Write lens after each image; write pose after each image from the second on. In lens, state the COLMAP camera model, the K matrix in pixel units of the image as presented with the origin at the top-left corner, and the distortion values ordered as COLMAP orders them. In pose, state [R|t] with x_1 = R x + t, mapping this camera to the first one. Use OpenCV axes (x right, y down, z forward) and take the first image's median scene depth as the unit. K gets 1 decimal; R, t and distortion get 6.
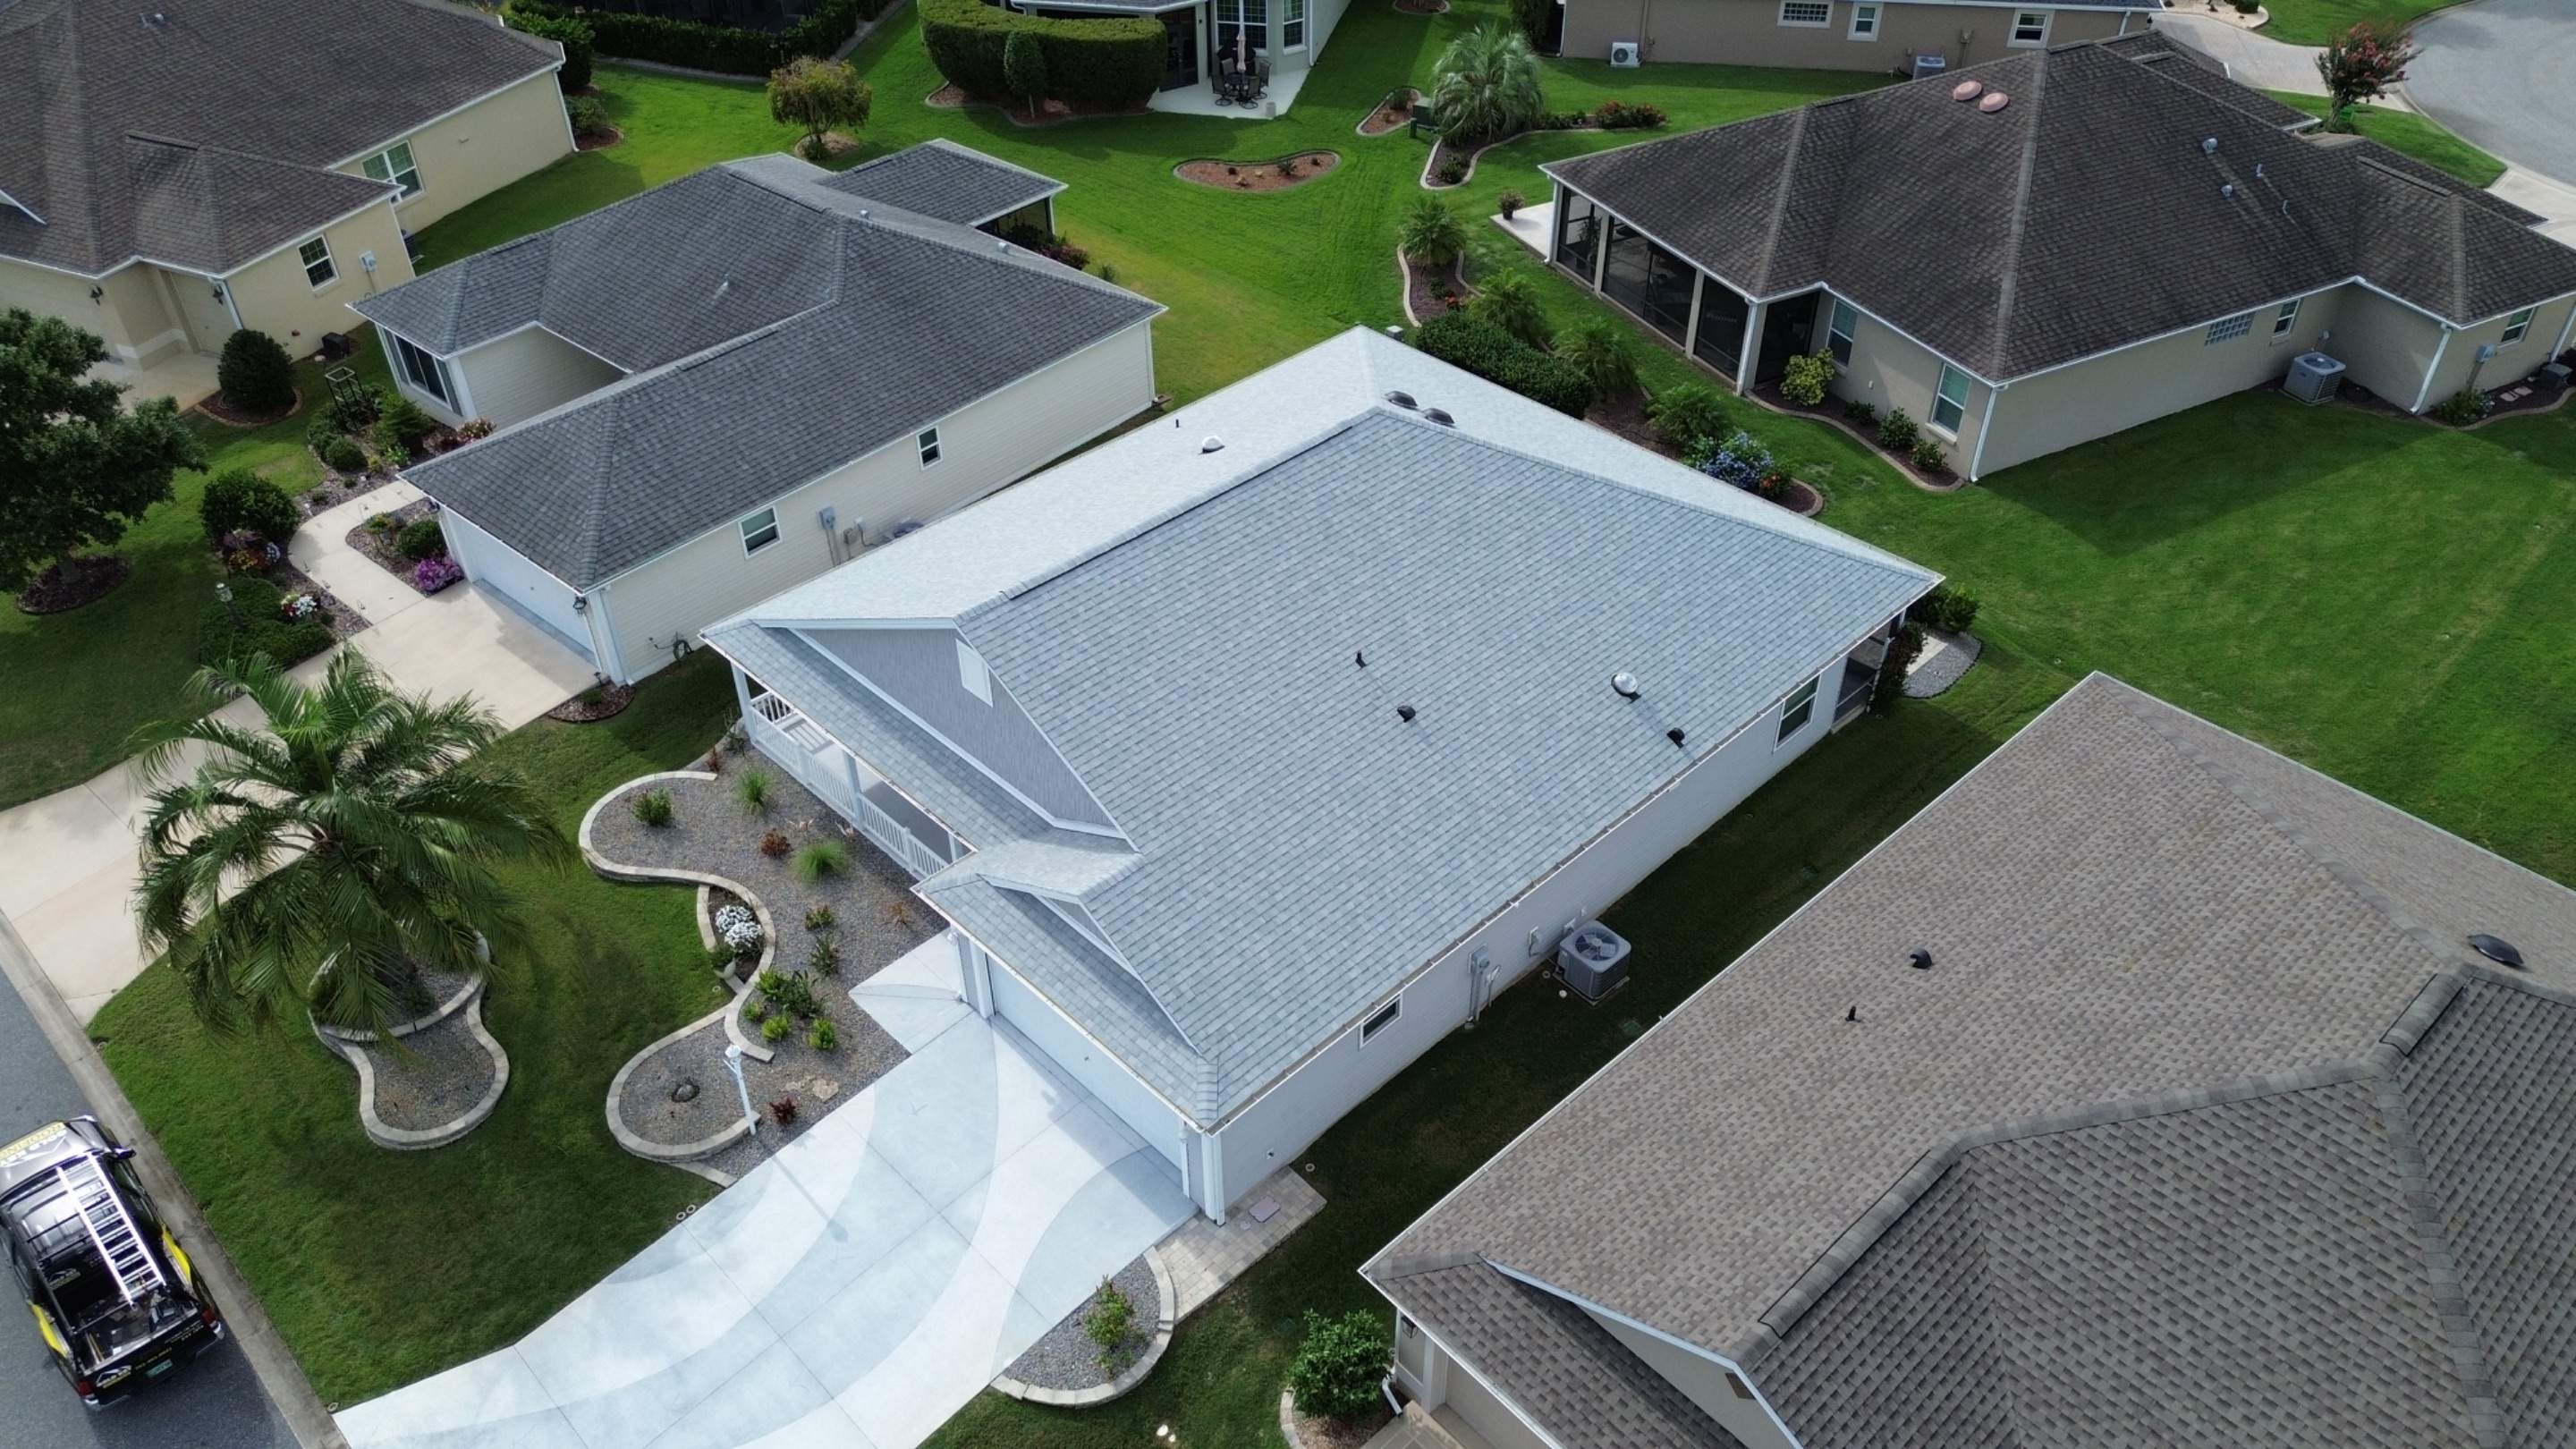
lens RADIAL K [[1821.8, 0, 1281.1], [0, 1821.8, 721.7], [0, 0, 1]] dist [0.083279, -0.091423]
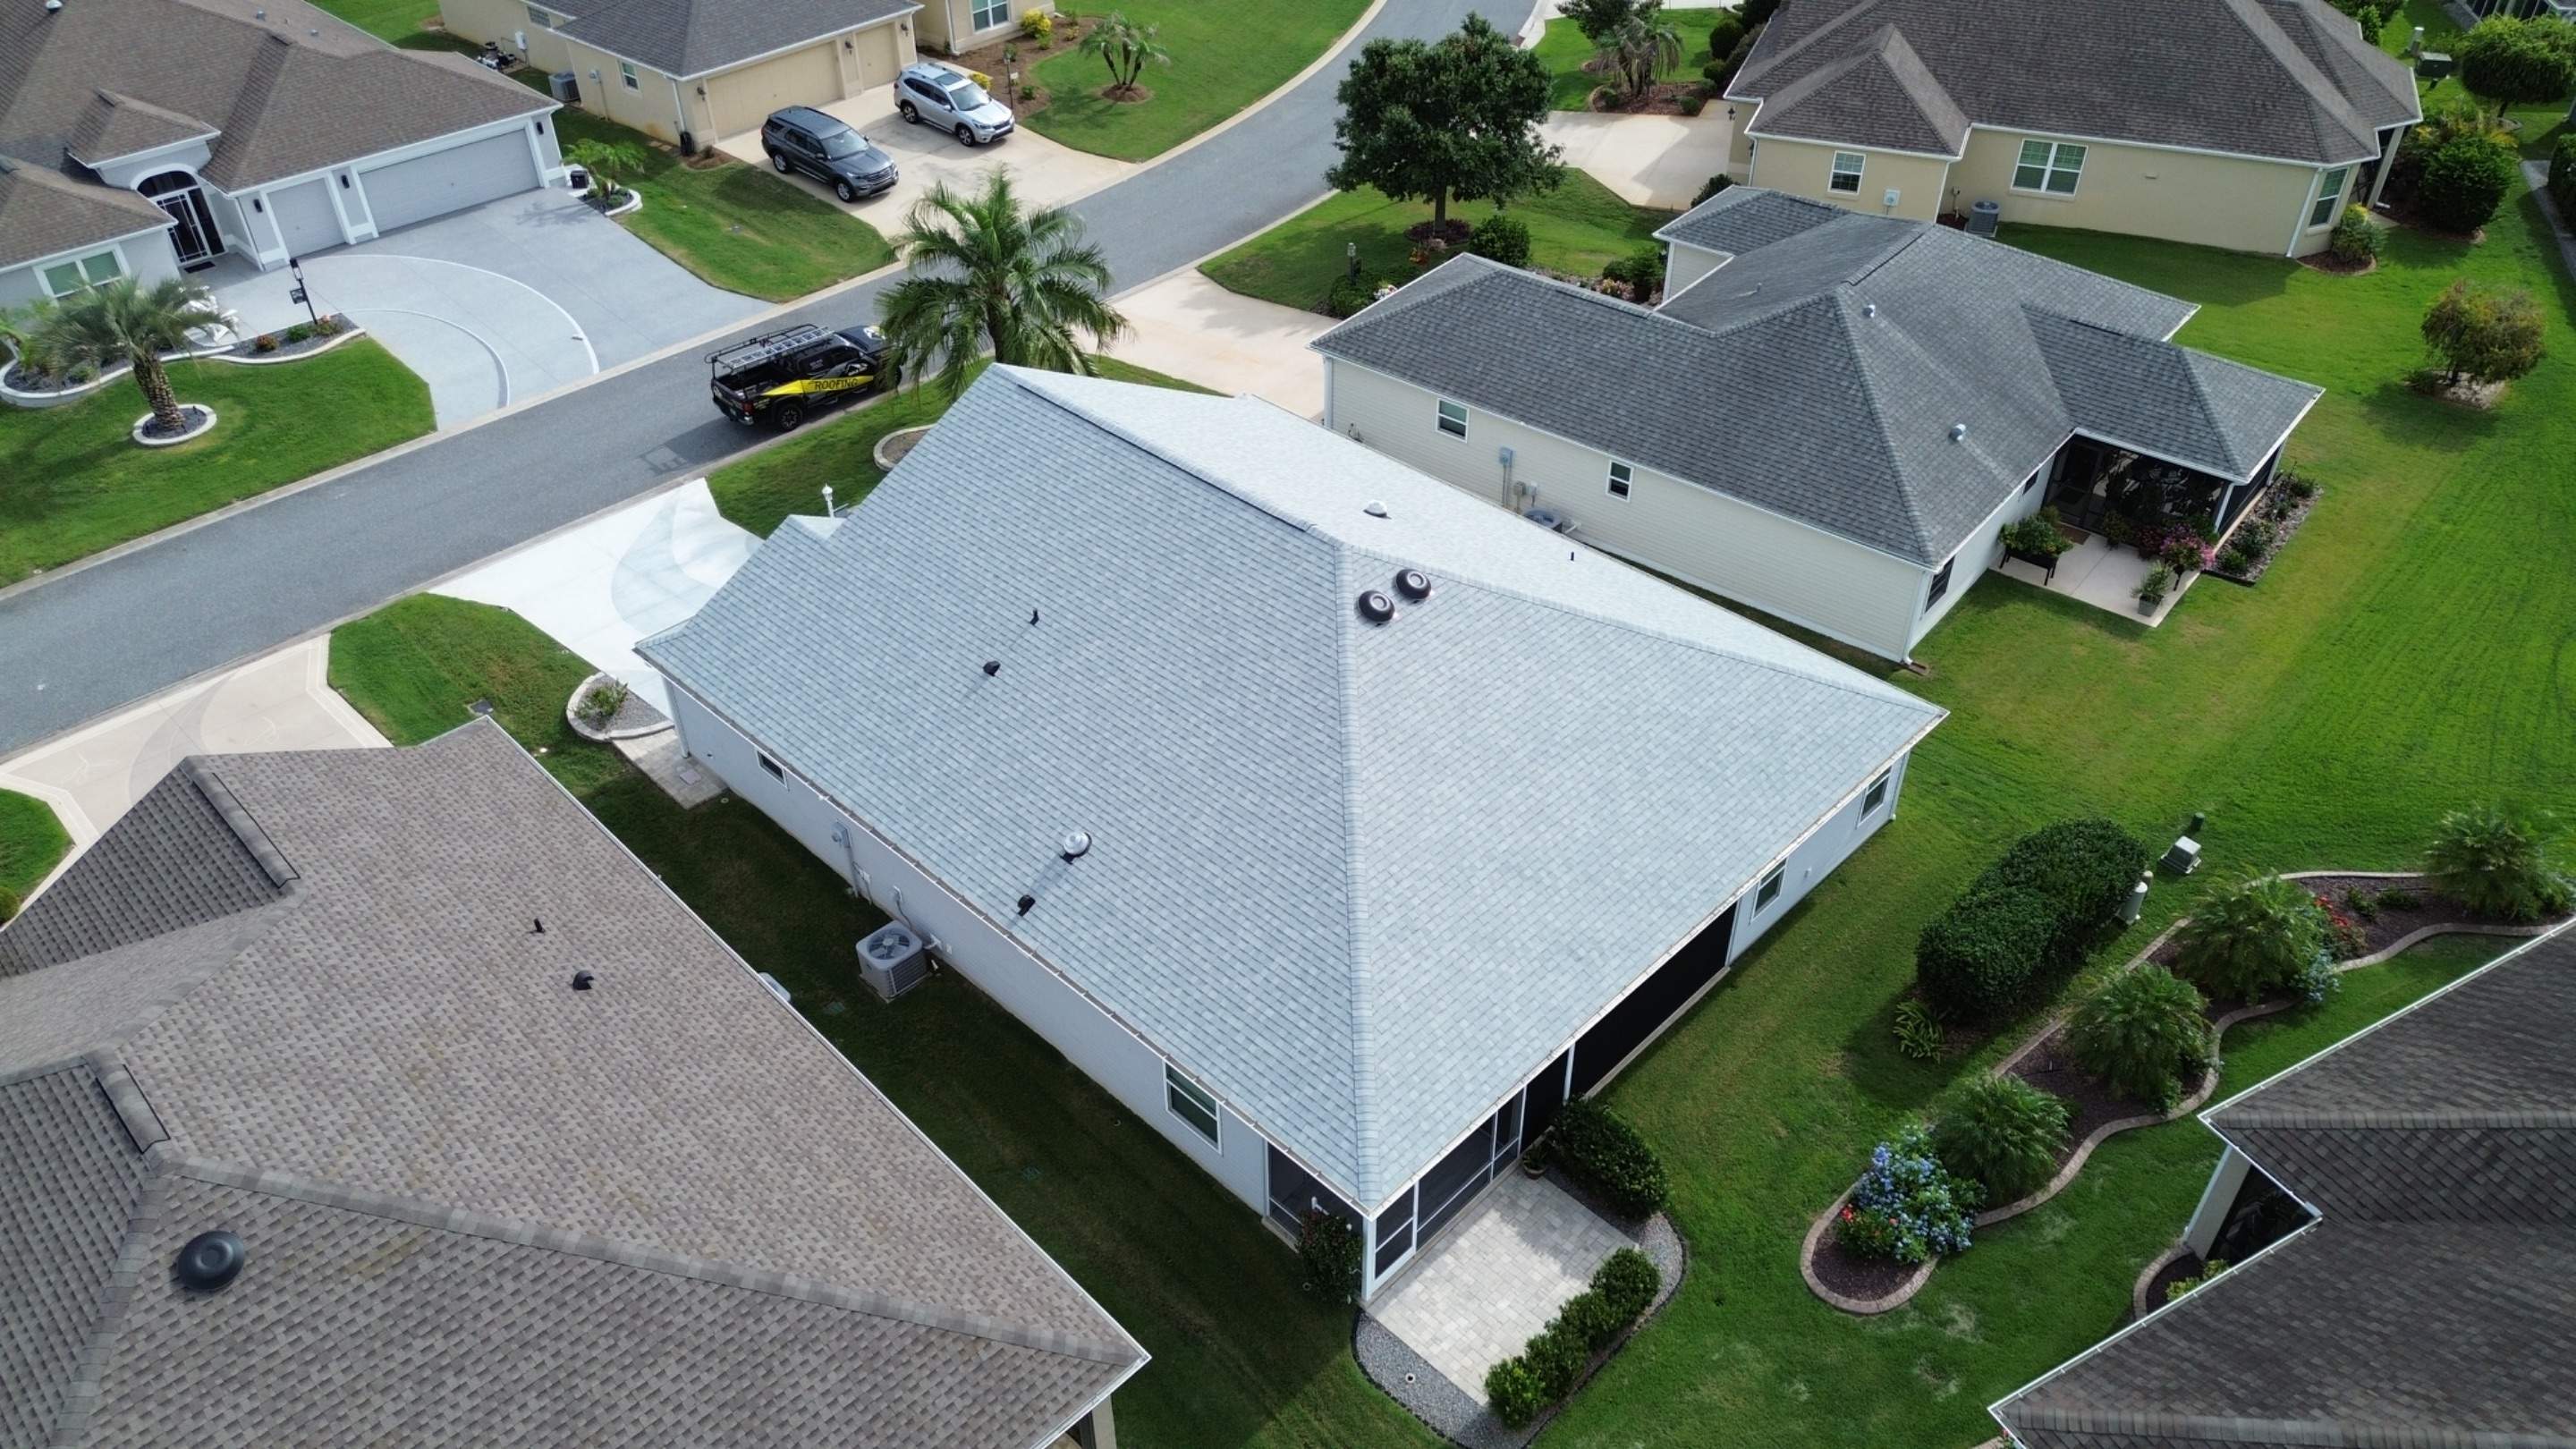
lens RADIAL K [[1821.8, 0, 1281.1], [0, 1821.8, 721.7], [0, 0, 1]] dist [0.083279, -0.091423]
pose [[0.026151, 0.622454, -0.782219, 0.917886], [-0.615875, 0.626381, 0.477855, -0.593242], [0.787410, 0.469253, 0.399734, 0.709629]]
